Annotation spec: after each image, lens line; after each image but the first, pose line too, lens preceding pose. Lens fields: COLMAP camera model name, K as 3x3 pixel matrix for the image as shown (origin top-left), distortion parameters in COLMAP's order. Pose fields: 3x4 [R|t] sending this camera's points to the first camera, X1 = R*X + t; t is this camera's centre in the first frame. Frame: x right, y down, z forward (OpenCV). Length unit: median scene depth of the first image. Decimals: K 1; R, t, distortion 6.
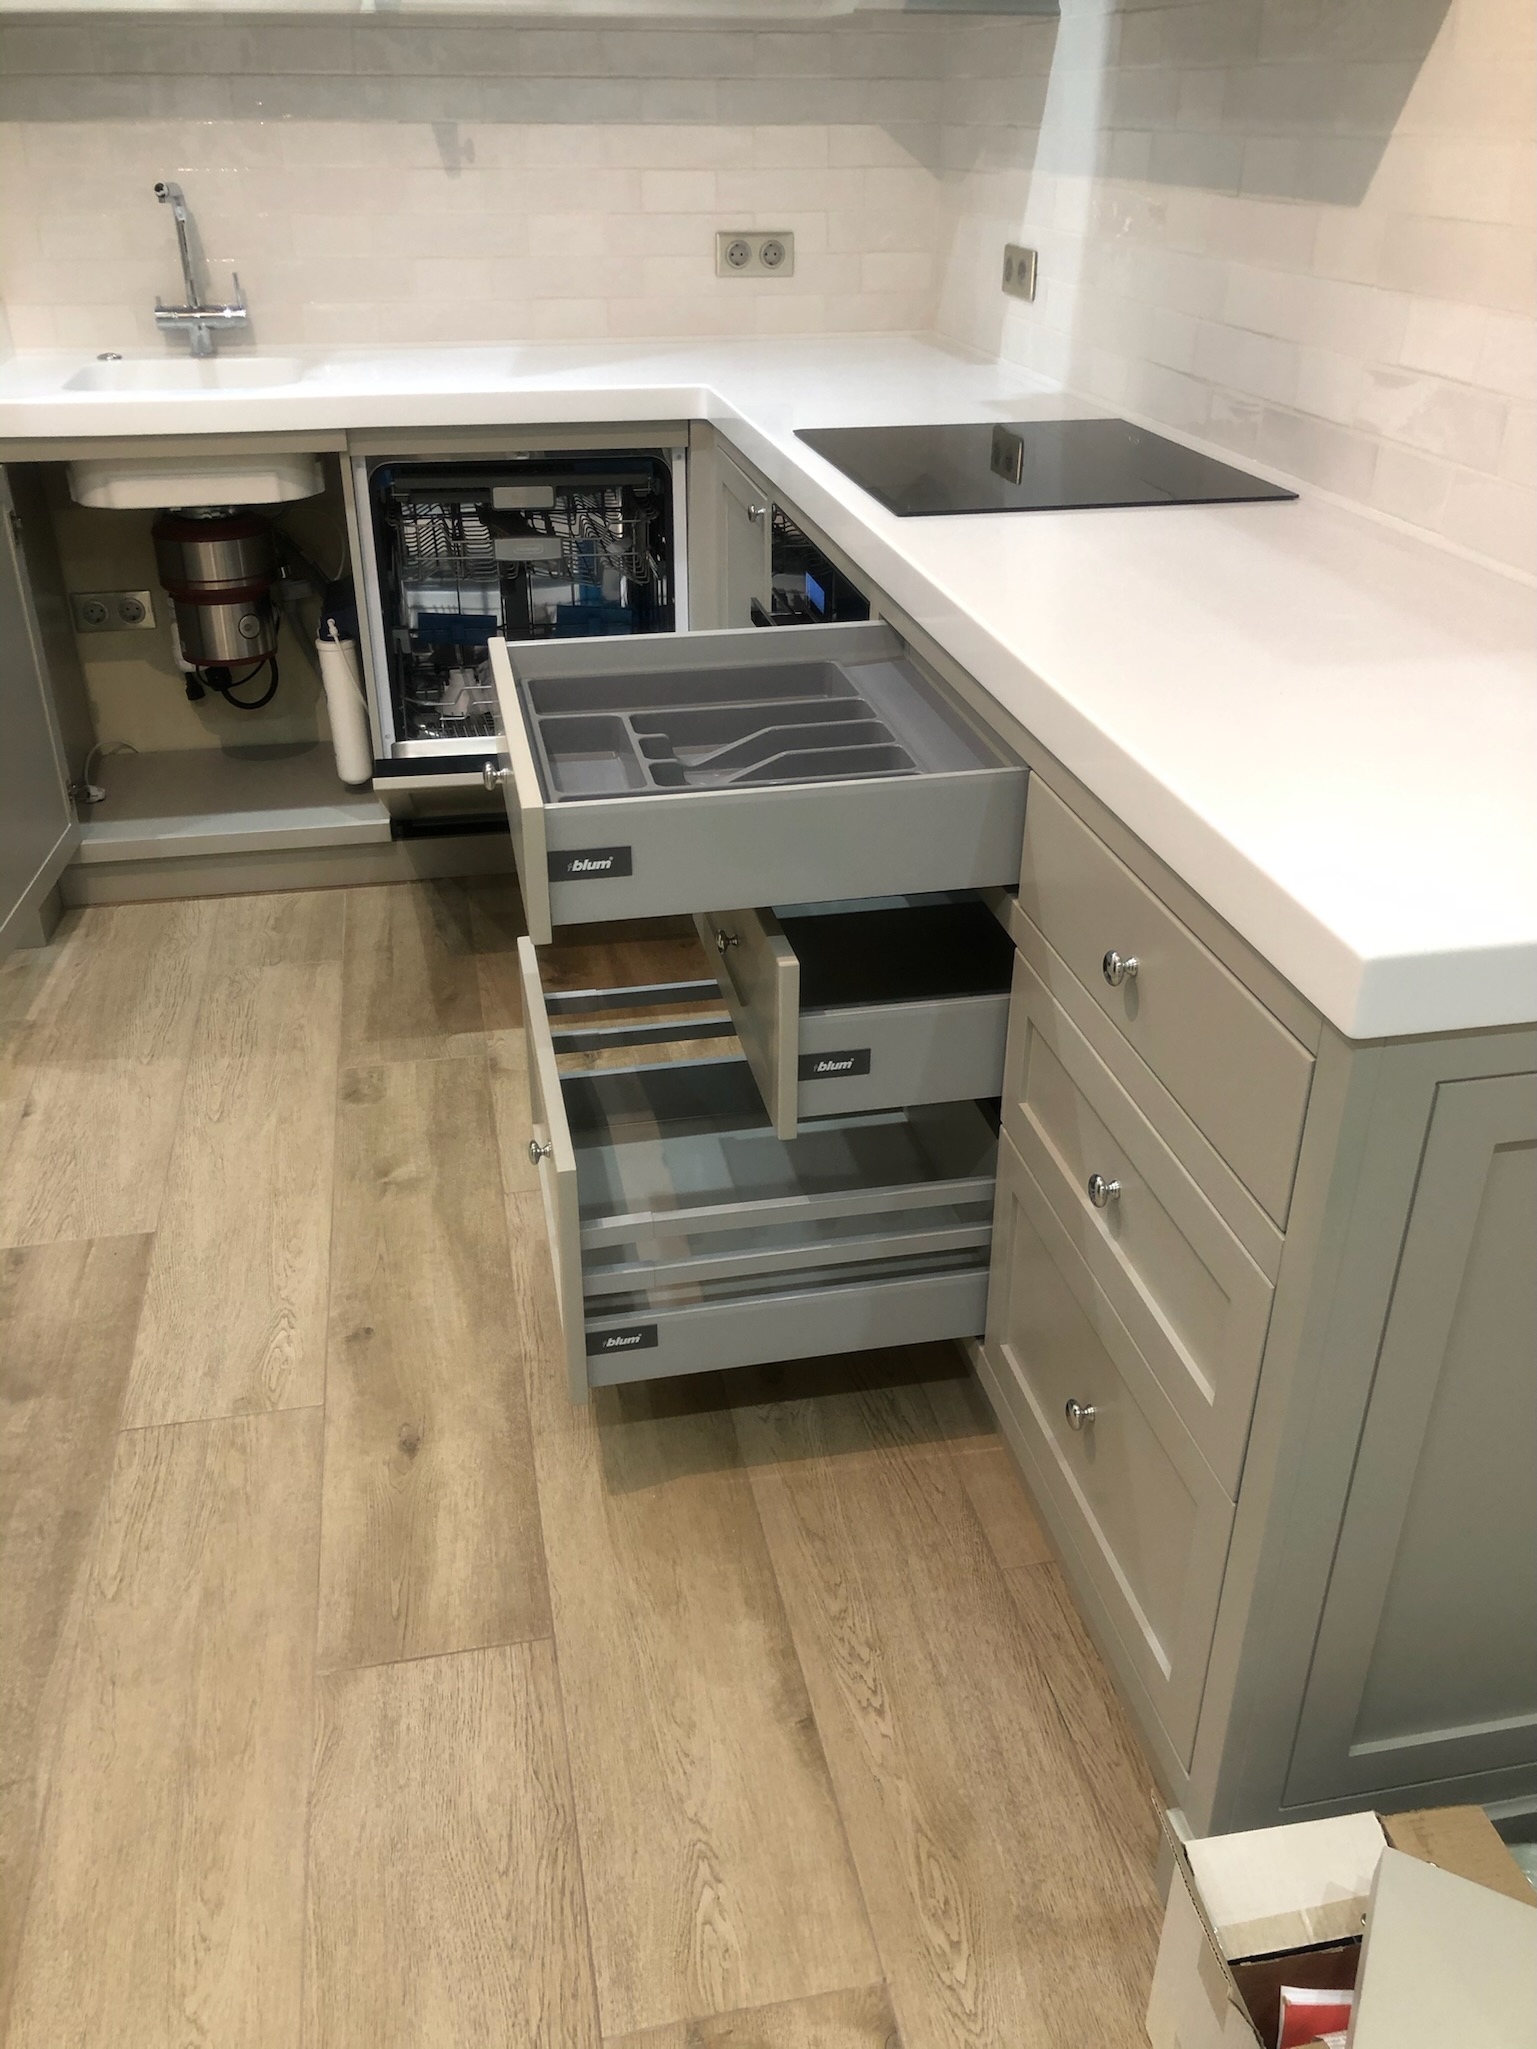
lens RADIAL K [[1674.7, 0, 764.5], [0, 1674.7, 1001.4], [0, 0, 1]] dist [0.010204, 0.004200]
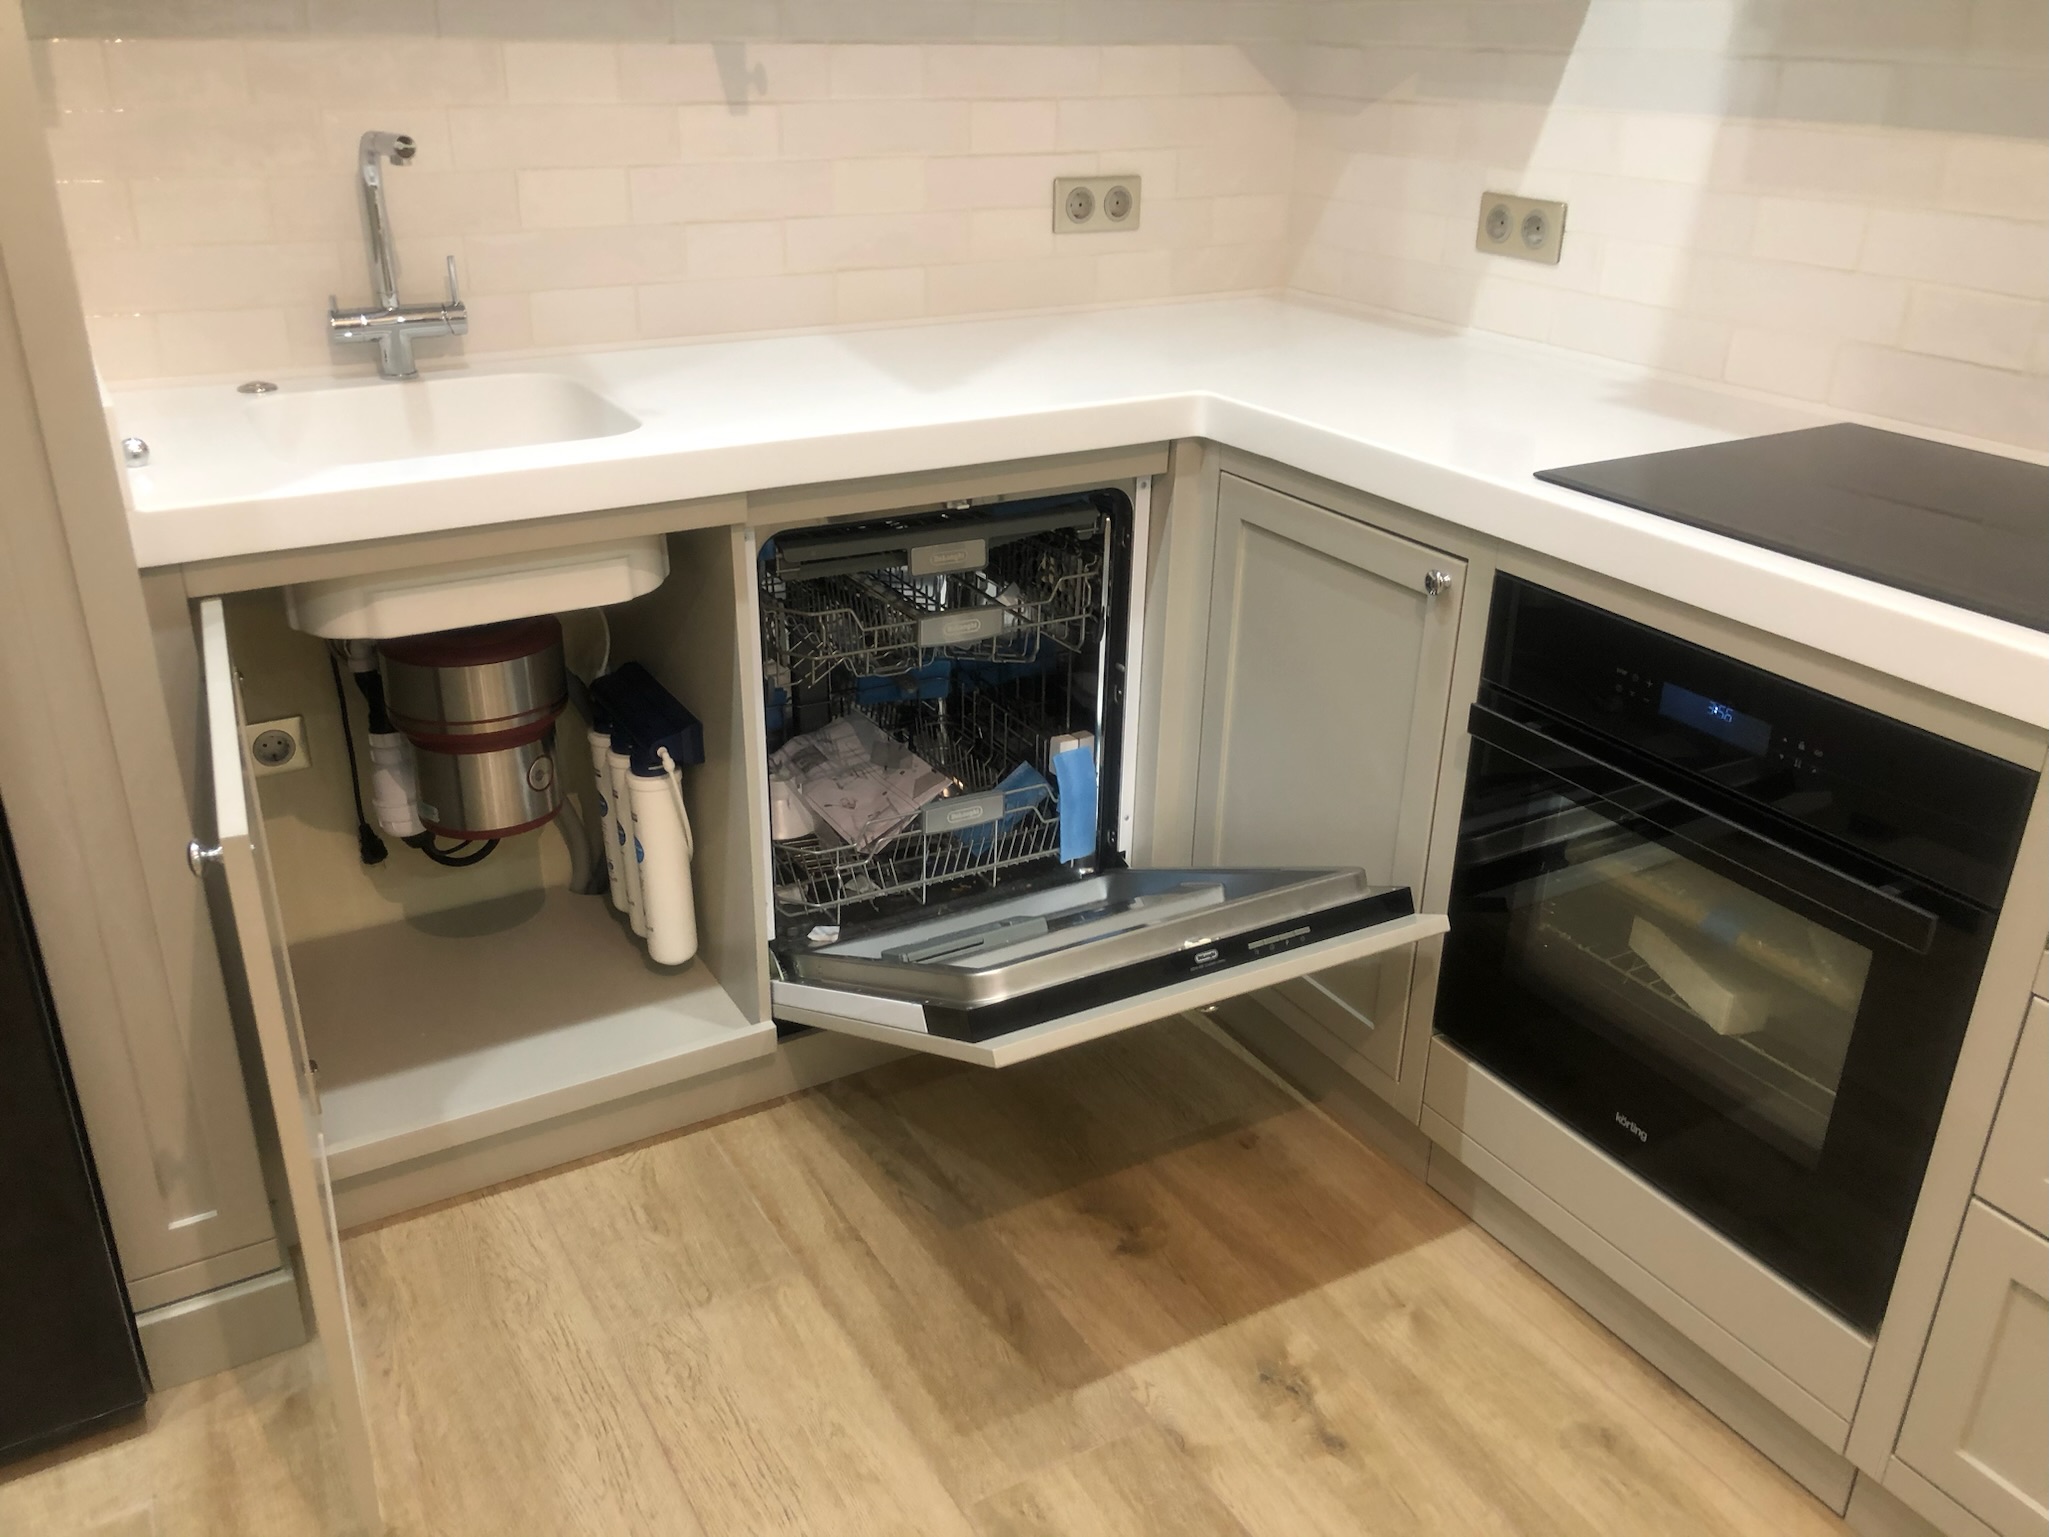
lens RADIAL K [[1674.4, 0, 1005.0], [0, 1674.4, 771.4], [0, 0, 1]] dist [0.019953, -0.011446]
pose [[0.950201, -0.120945, 0.287211, -0.425190], [0.138729, 0.989426, -0.042319, -0.224643], [-0.279056, 0.080056, 0.956932, 0.409185]]
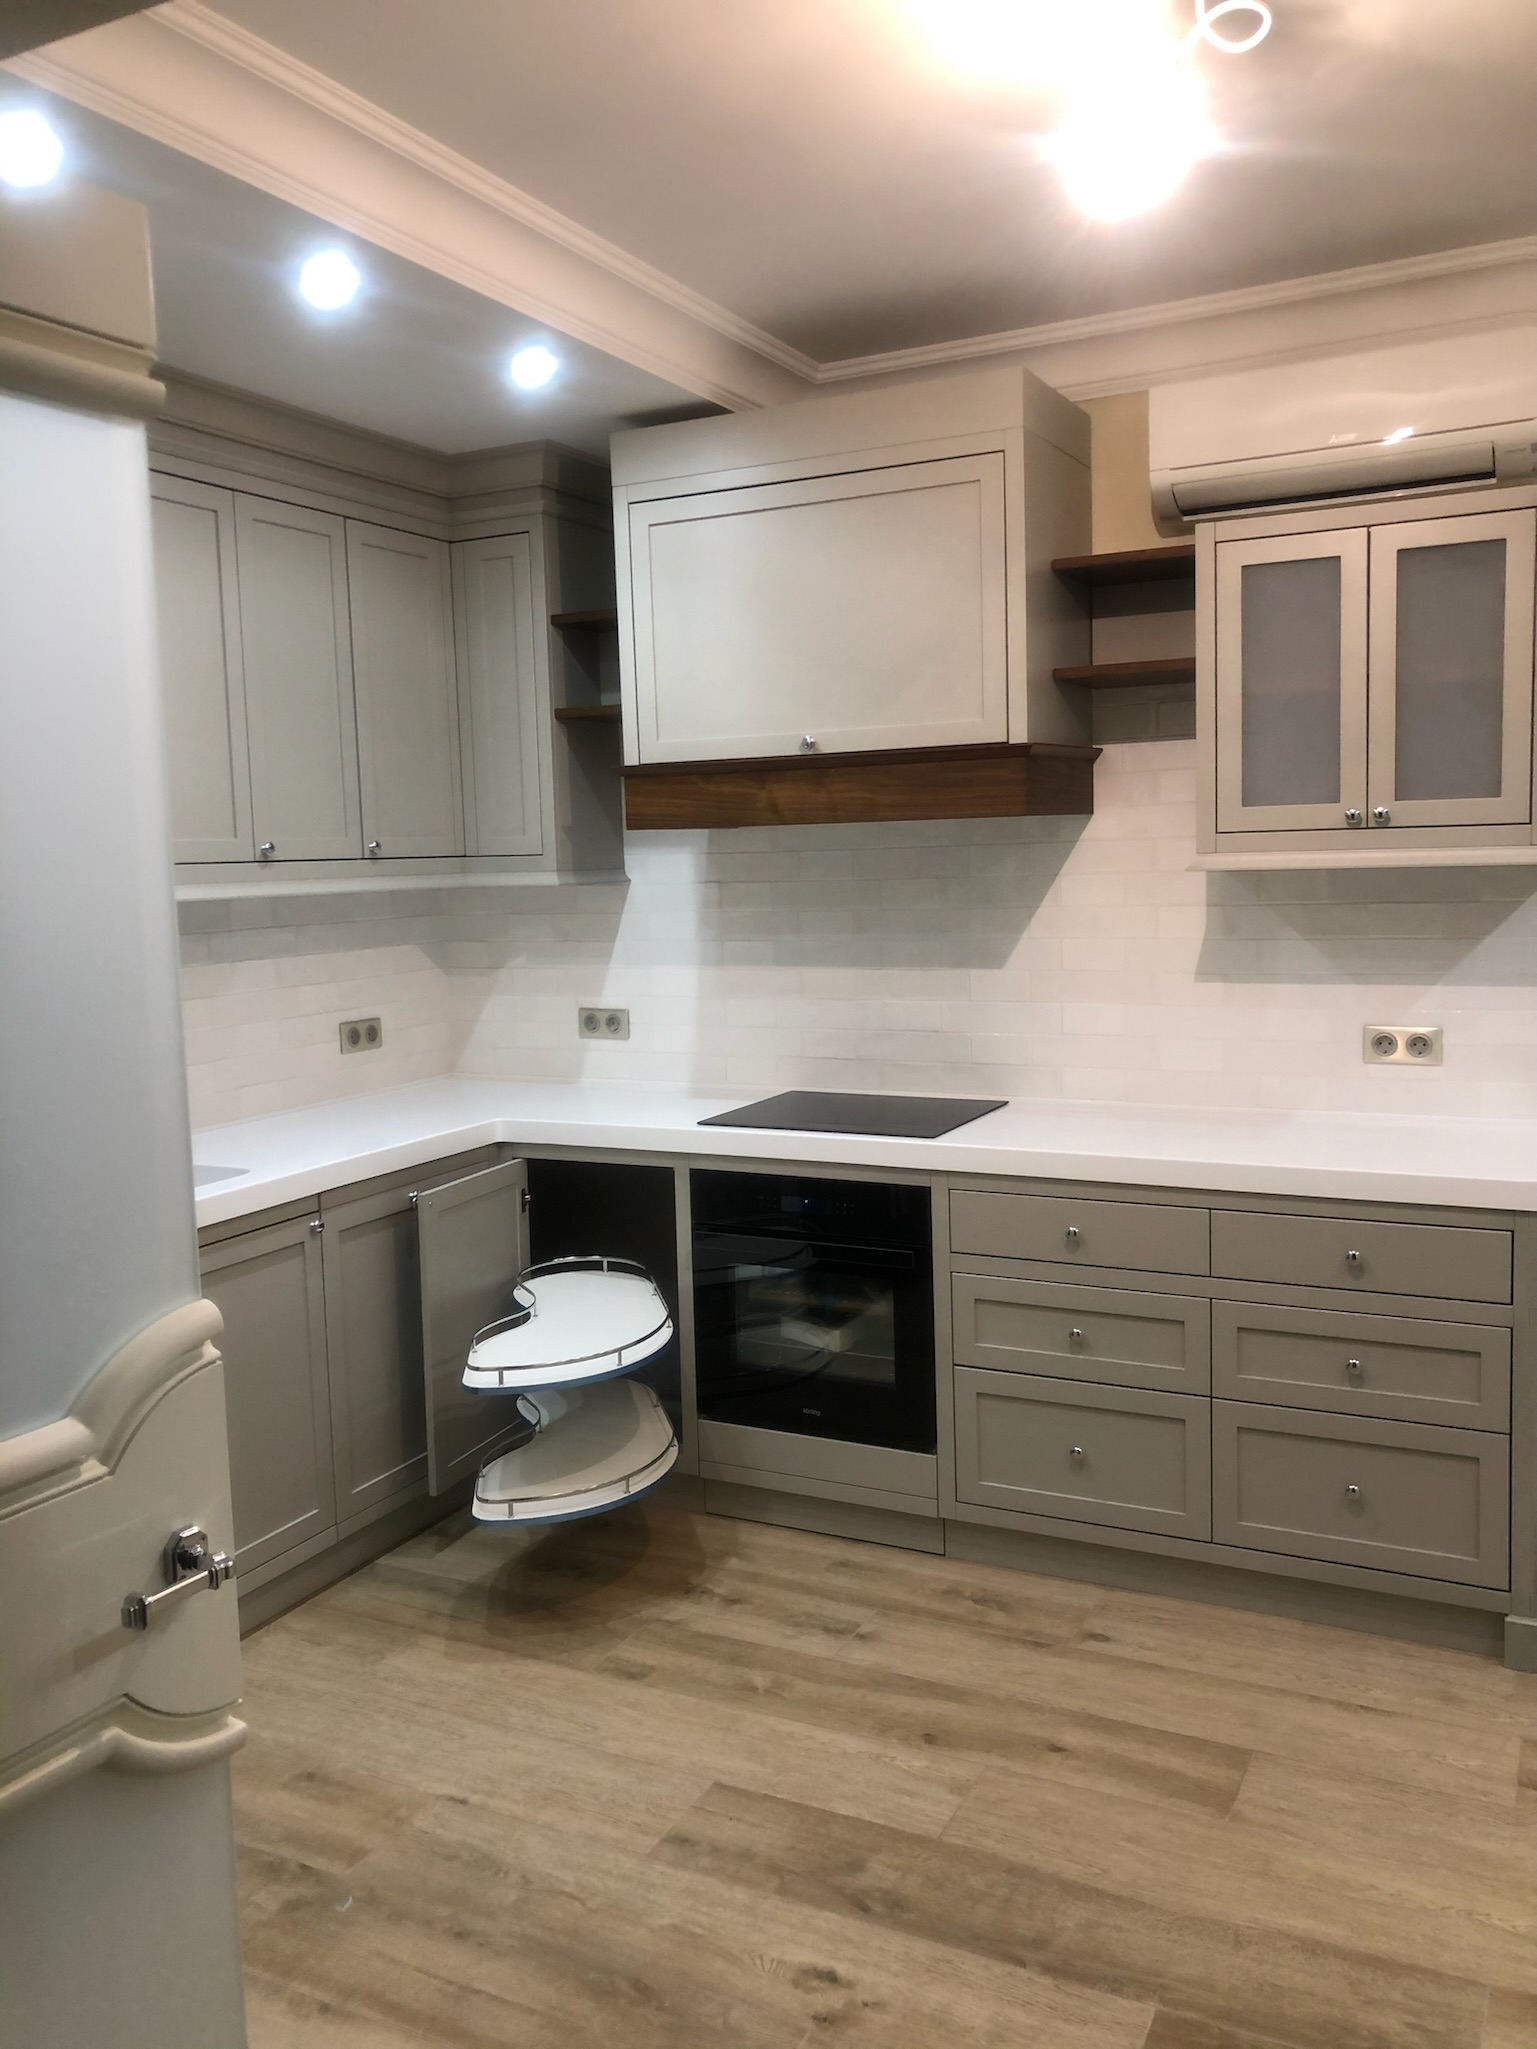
lens RADIAL K [[1671.4, 0, 742.4], [0, 1671.4, 995.0], [0, 0, 1]] dist [0.008153, 0.009546]
pose [[0.627570, -0.089041, 0.773452, -1.178437], [0.393702, 0.893355, -0.216601, -0.098750], [-0.671681, 0.440442, 0.595698, -0.002155]]
